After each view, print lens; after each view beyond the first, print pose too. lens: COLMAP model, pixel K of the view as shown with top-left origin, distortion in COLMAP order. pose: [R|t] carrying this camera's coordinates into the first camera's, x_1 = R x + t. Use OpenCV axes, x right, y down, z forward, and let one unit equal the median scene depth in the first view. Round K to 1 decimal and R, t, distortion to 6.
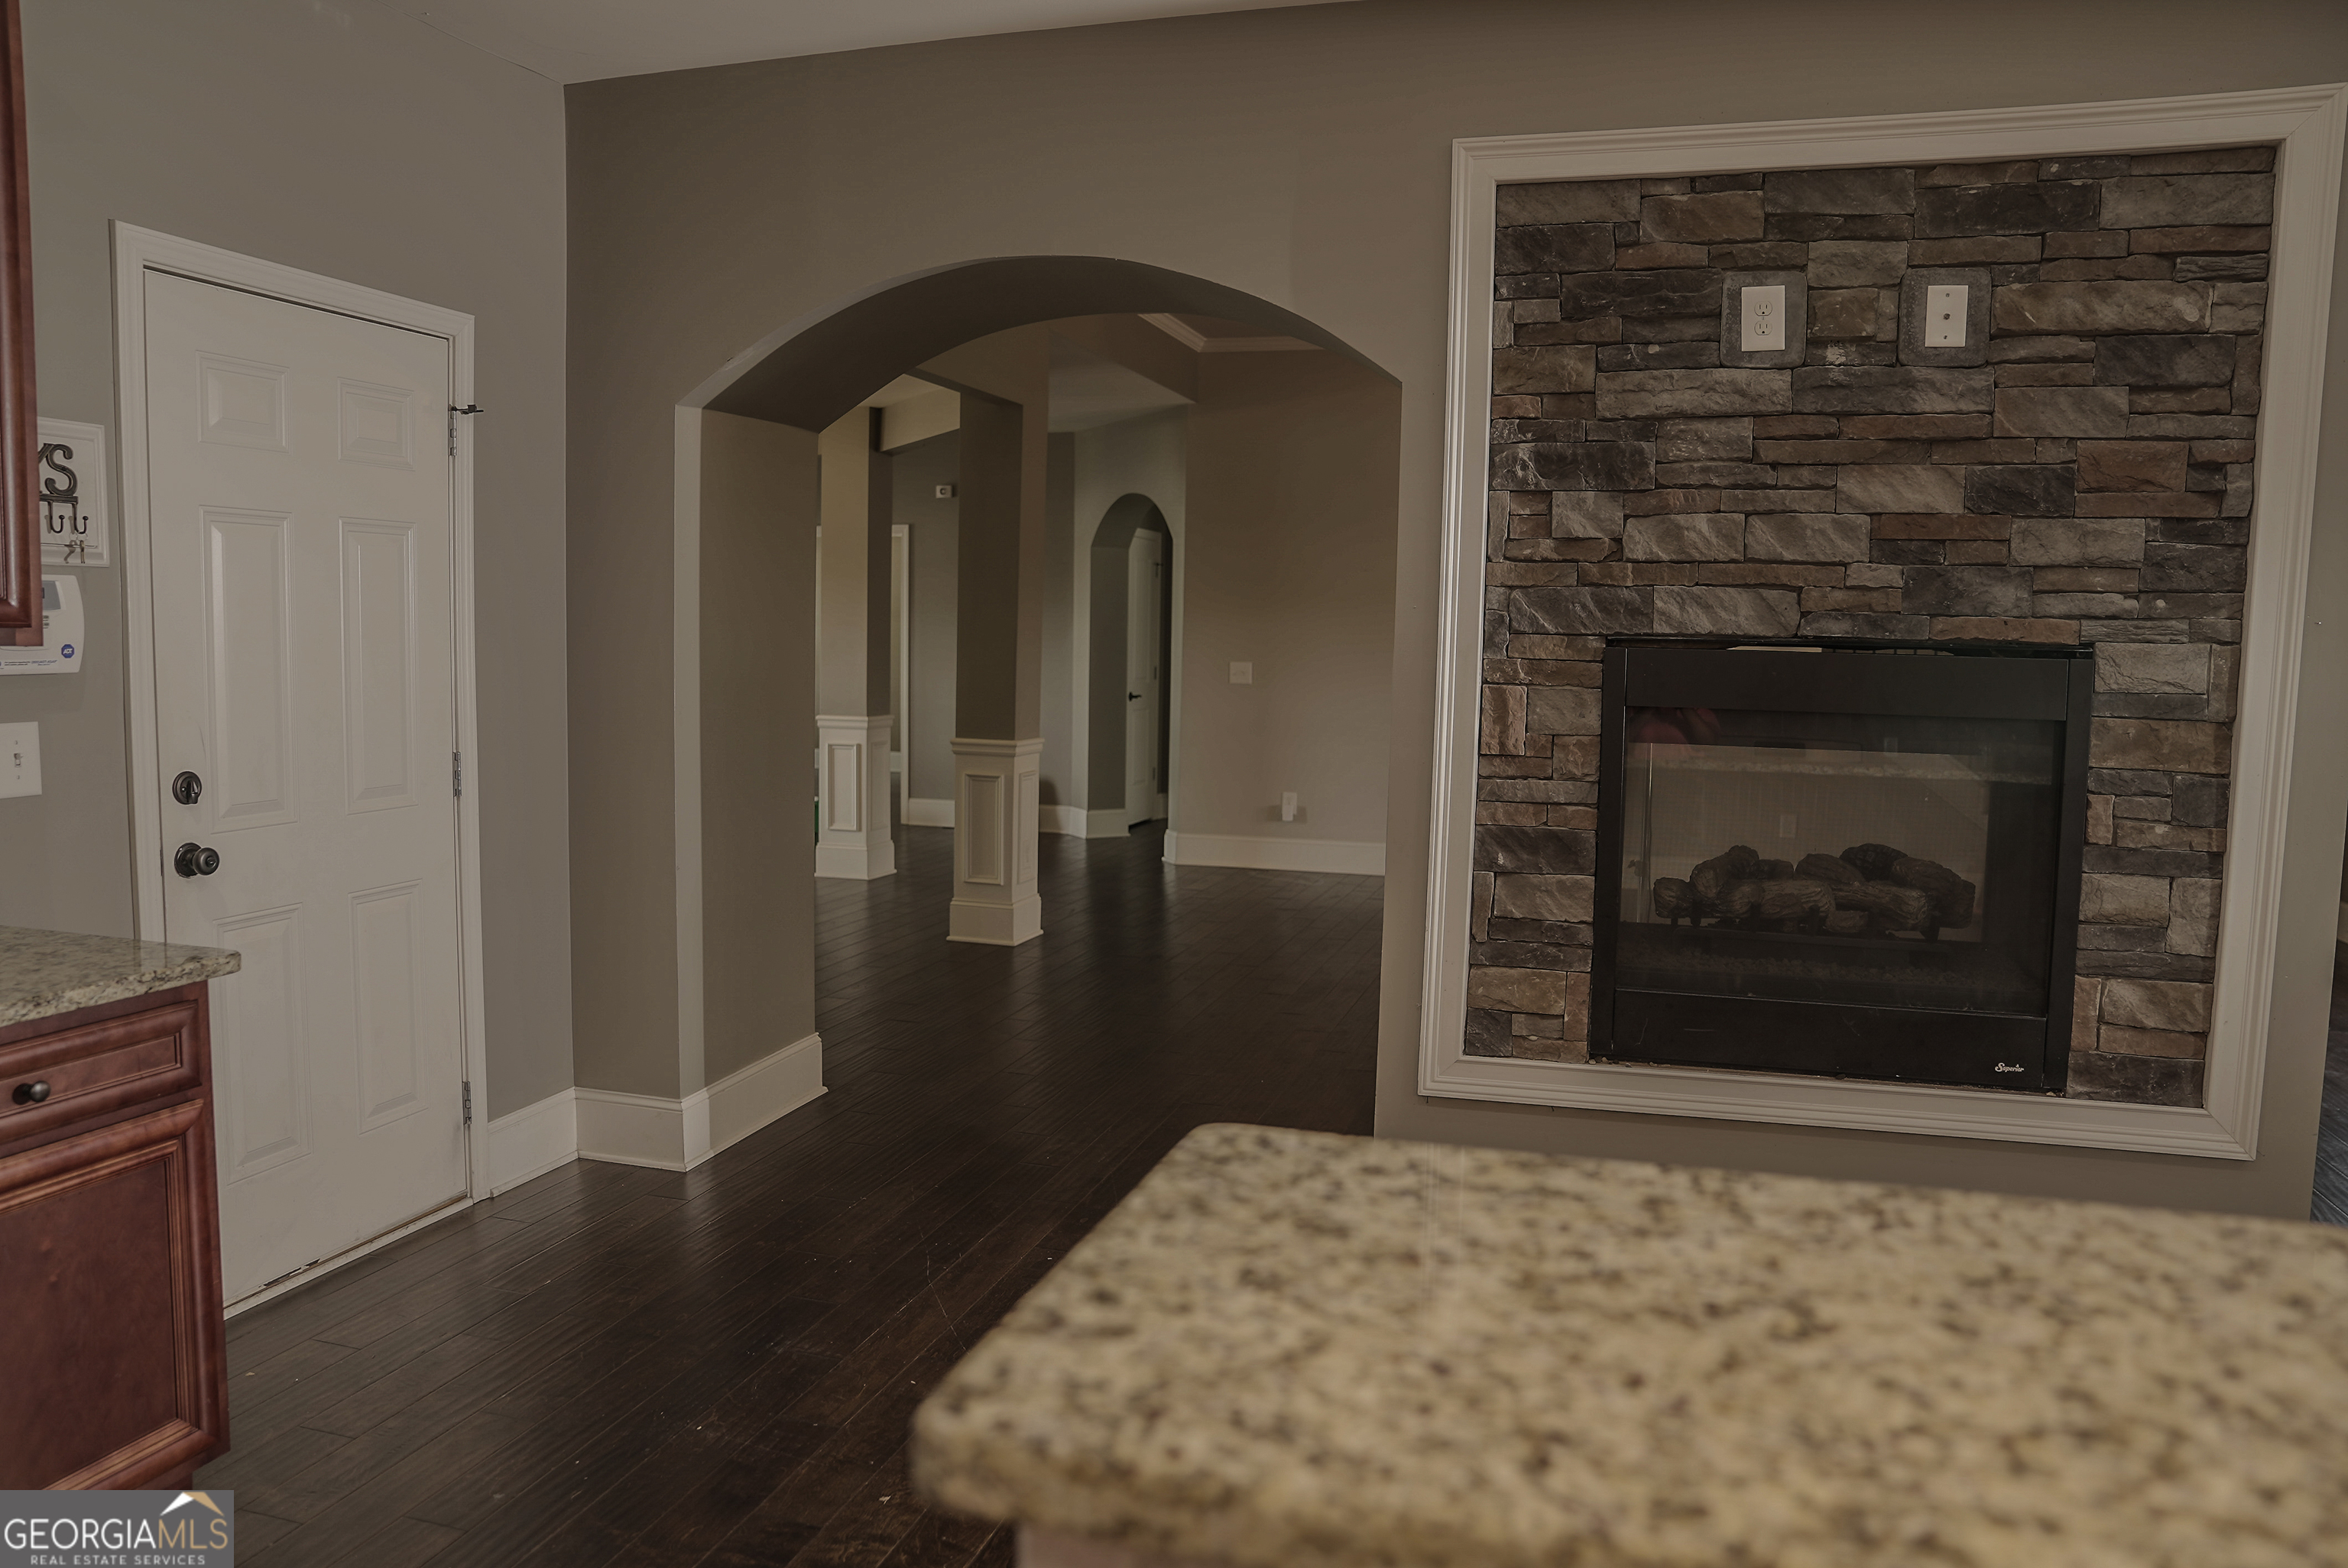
lens RADIAL K [[1659.6, 0, 1171.6], [0, 1659.6, 786.8], [0, 0, 1]] dist [-0.082789, 0.060719]
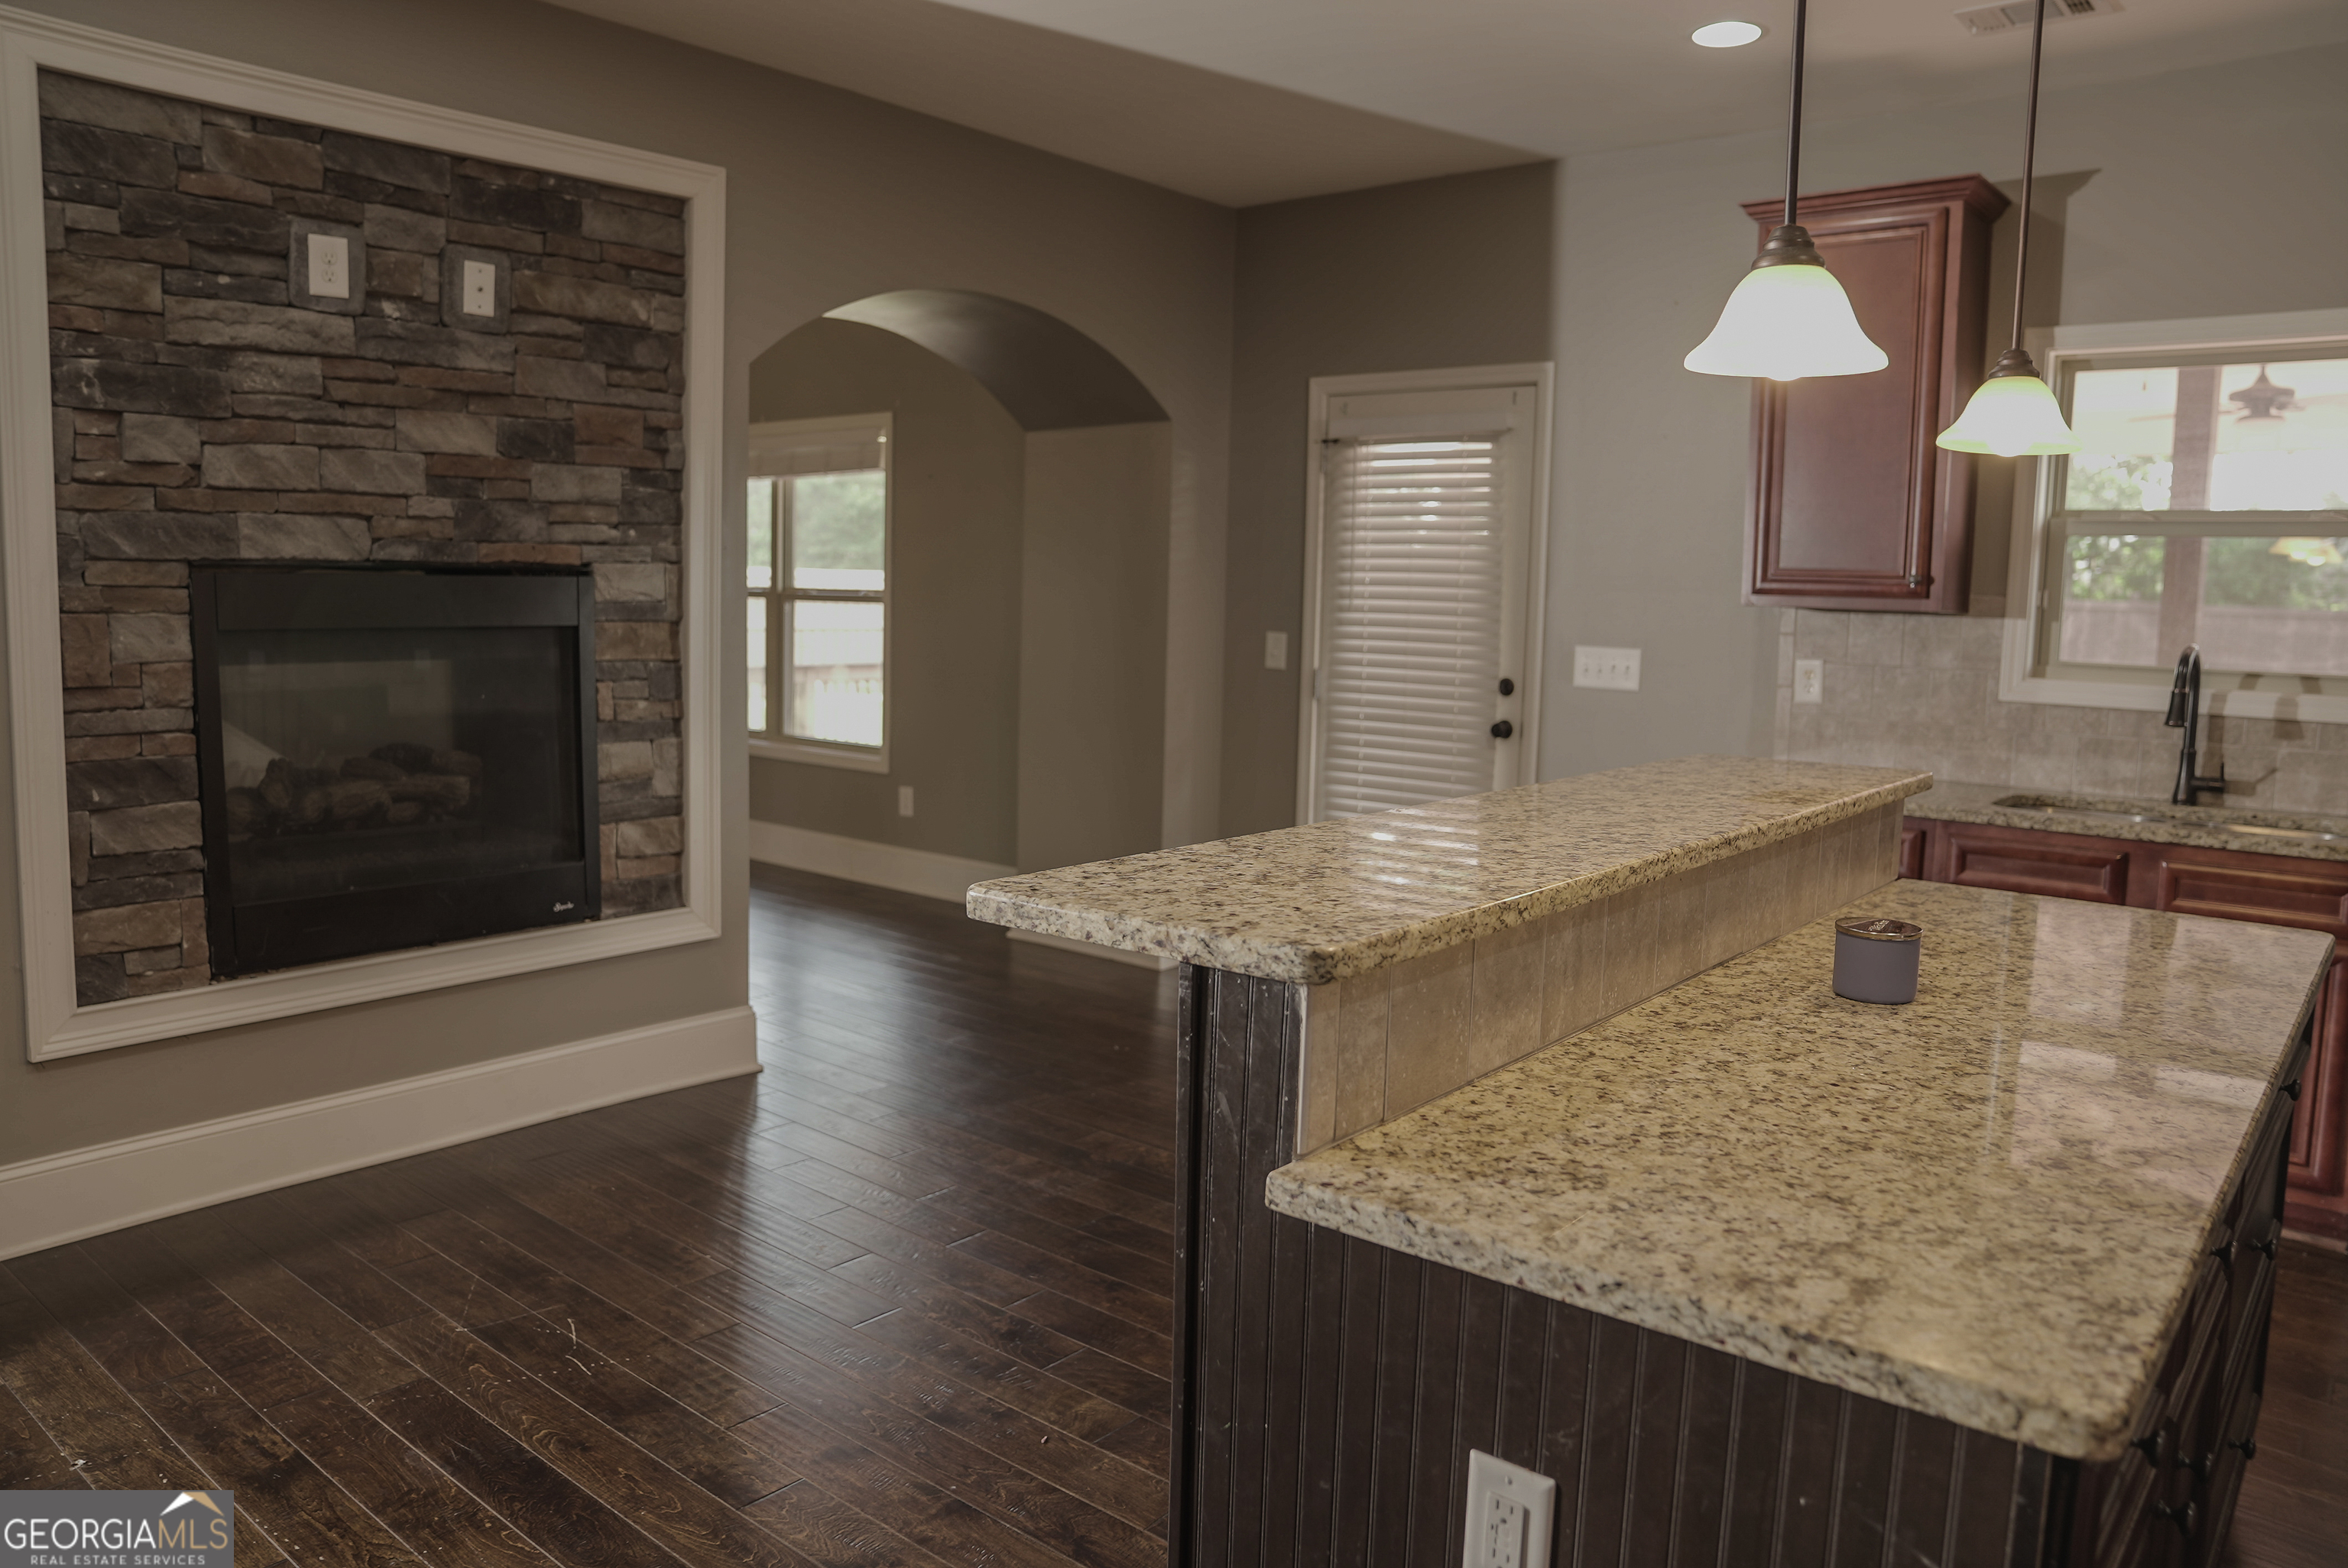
lens RADIAL K [[1659.6, 0, 1183.2], [0, 1659.6, 800.9], [0, 0, 1]] dist [-0.082789, 0.060719]
pose [[0.413242, -0.132093, 0.900990, -0.415554], [0.071432, 0.991077, 0.112537, -0.015101], [-0.907815, 0.017855, 0.418990, 0.039652]]
